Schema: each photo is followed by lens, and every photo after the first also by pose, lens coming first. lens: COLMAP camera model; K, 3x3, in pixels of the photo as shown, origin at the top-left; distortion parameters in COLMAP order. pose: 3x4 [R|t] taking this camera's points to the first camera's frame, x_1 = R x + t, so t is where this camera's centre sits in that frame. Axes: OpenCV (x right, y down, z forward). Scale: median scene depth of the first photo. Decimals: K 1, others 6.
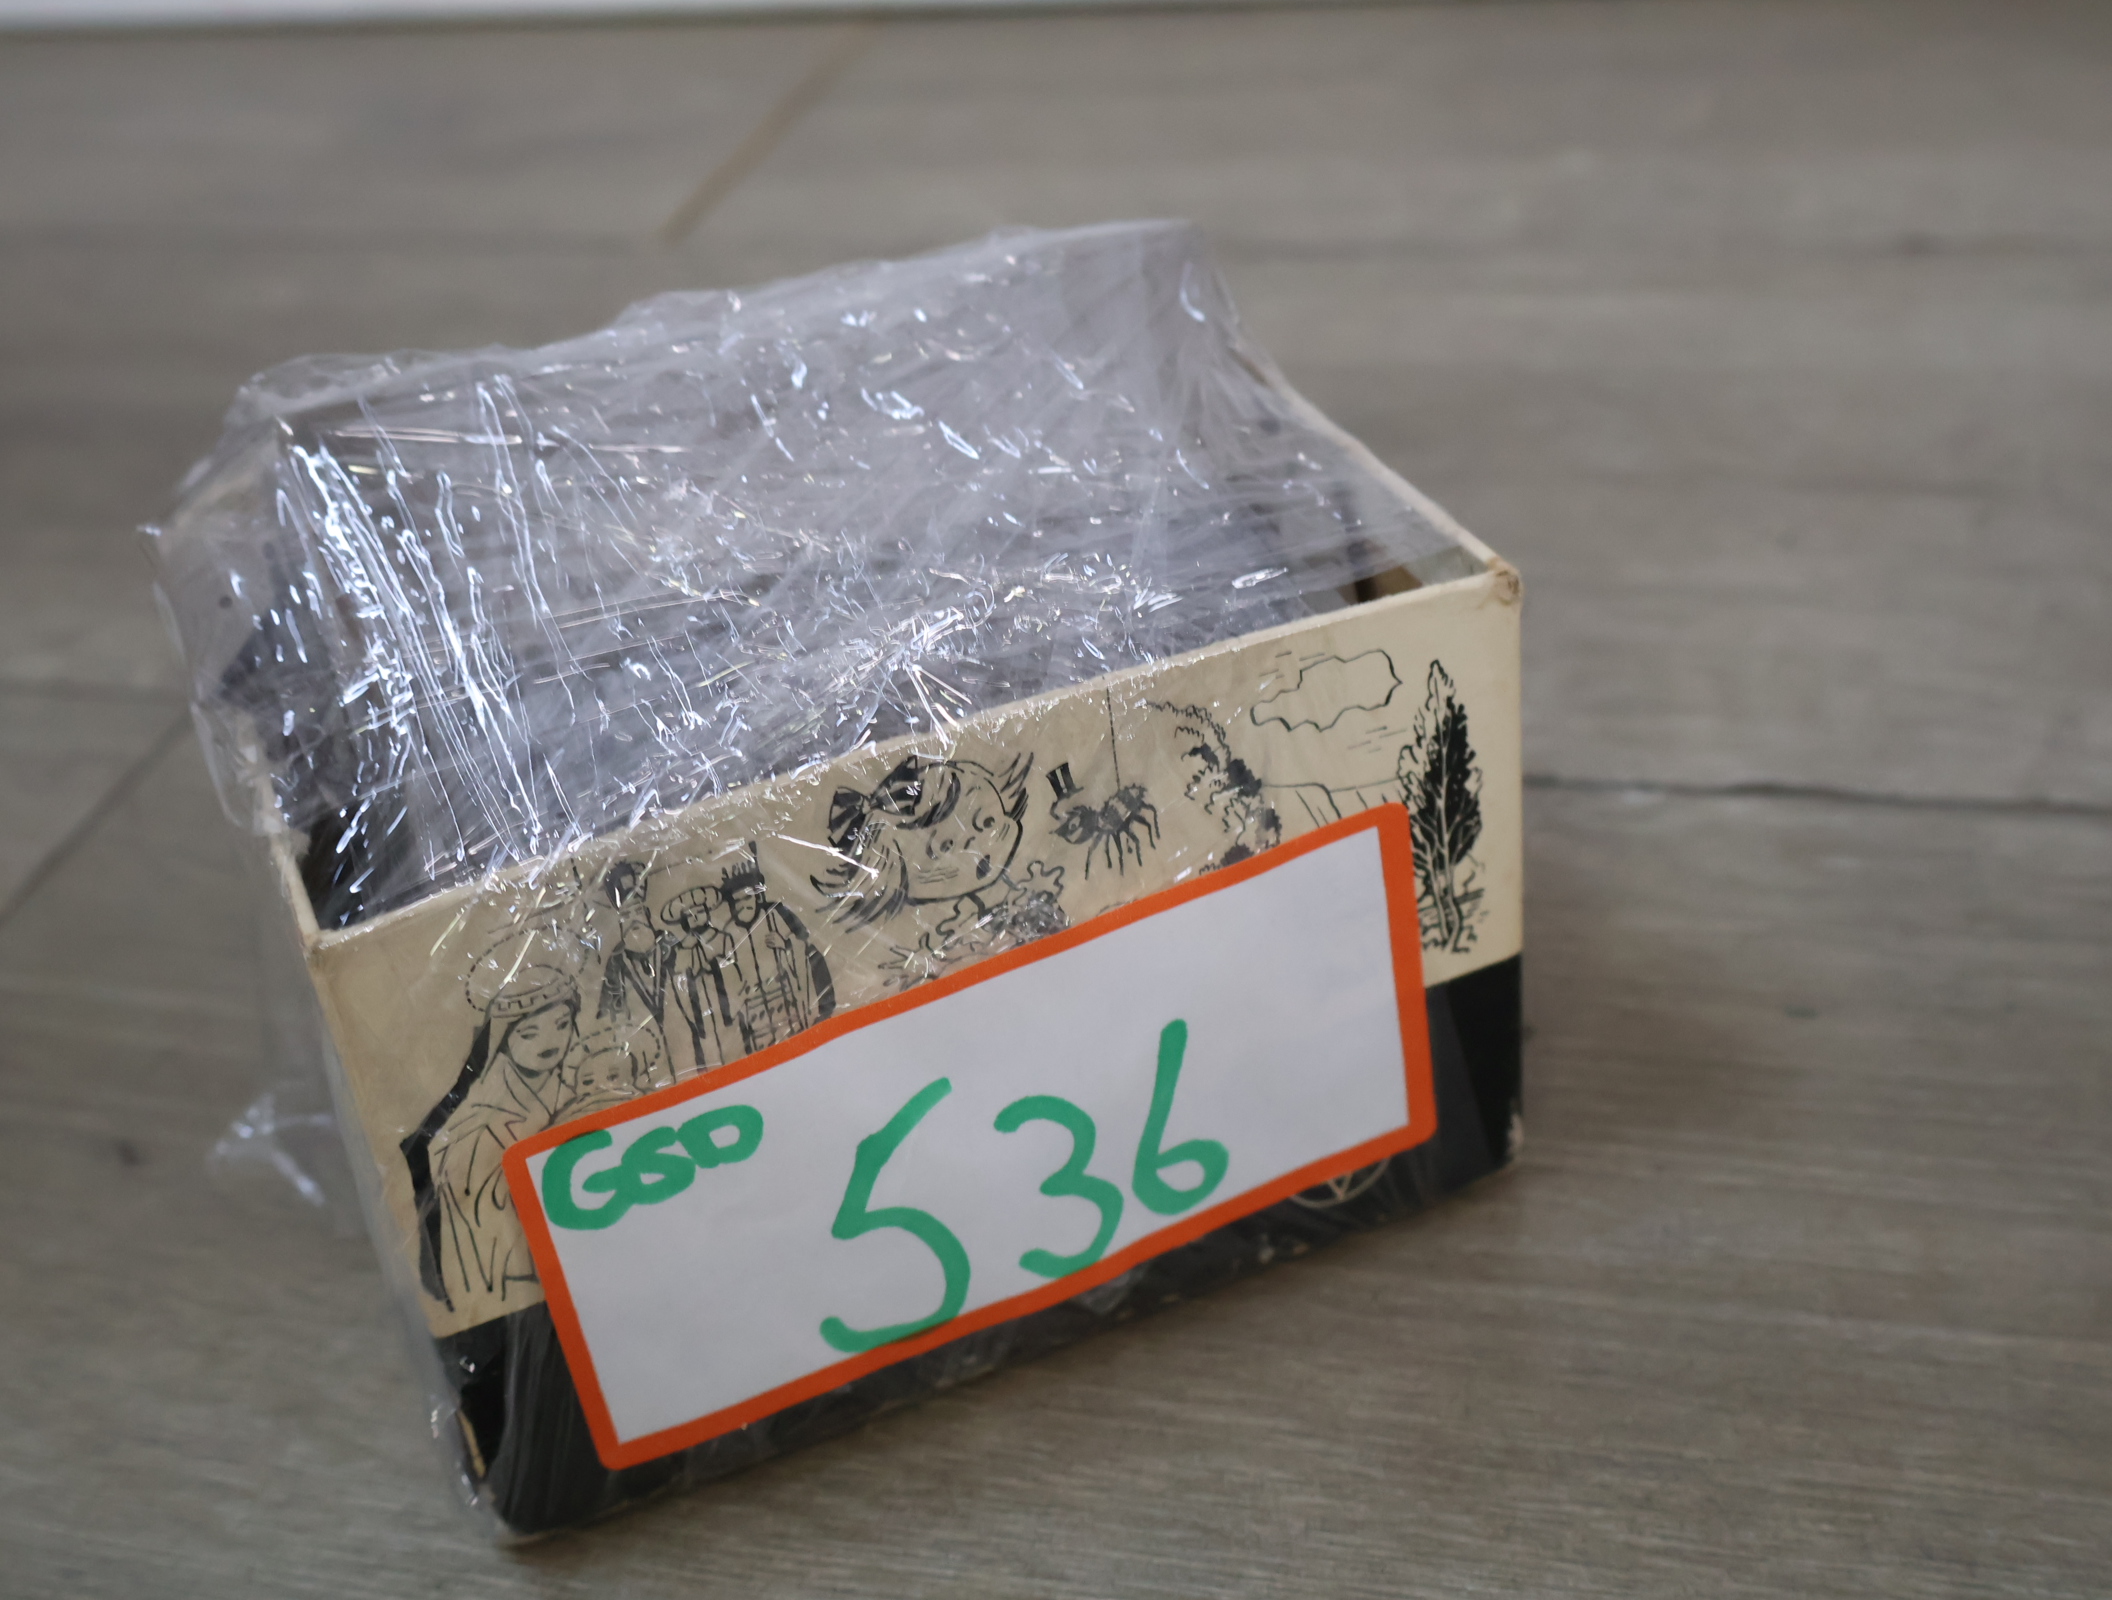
lens RADIAL K [[2677.1, 0, 990.1], [0, 2677.1, 798.7], [0, 0, 1]] dist [-0.001181, -0.018937]
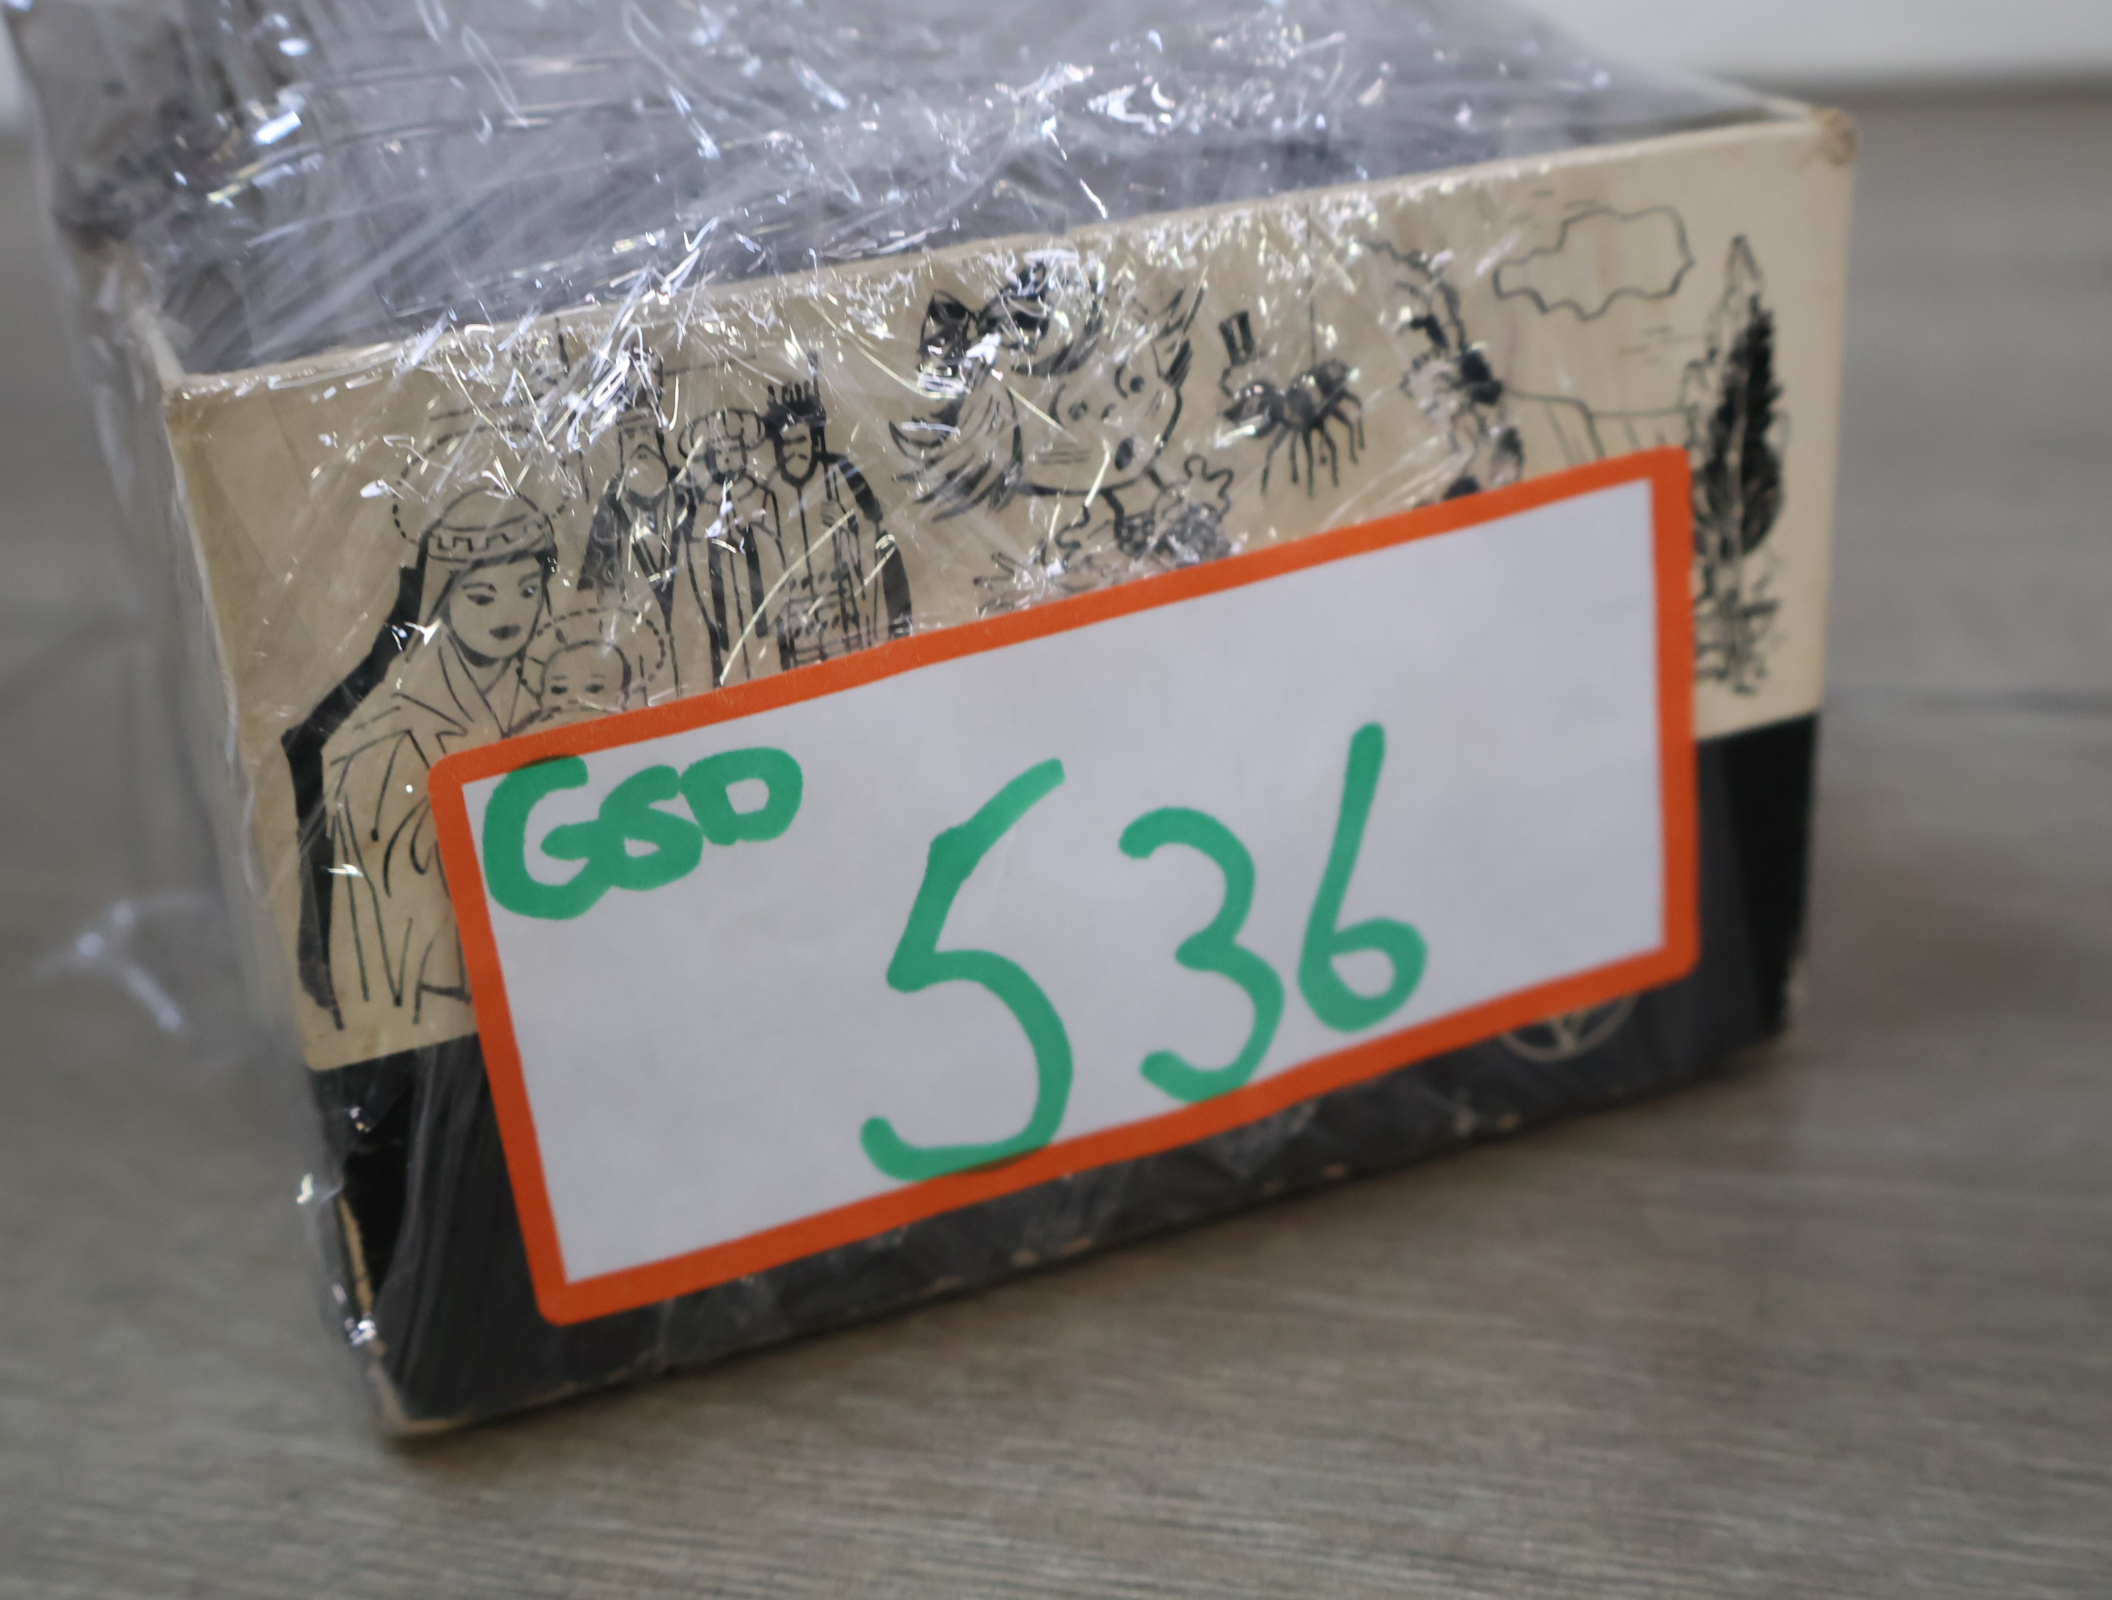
lens RADIAL K [[2677.1, 0, 990.1], [0, 2677.1, 798.7], [0, 0, 1]] dist [-0.001181, -0.018937]
pose [[0.999078, 0.042896, 0.001905, -0.035052], [-0.042110, 0.987512, -0.151813, 0.220253], [-0.008393, 0.151593, 0.988407, 0.289891]]
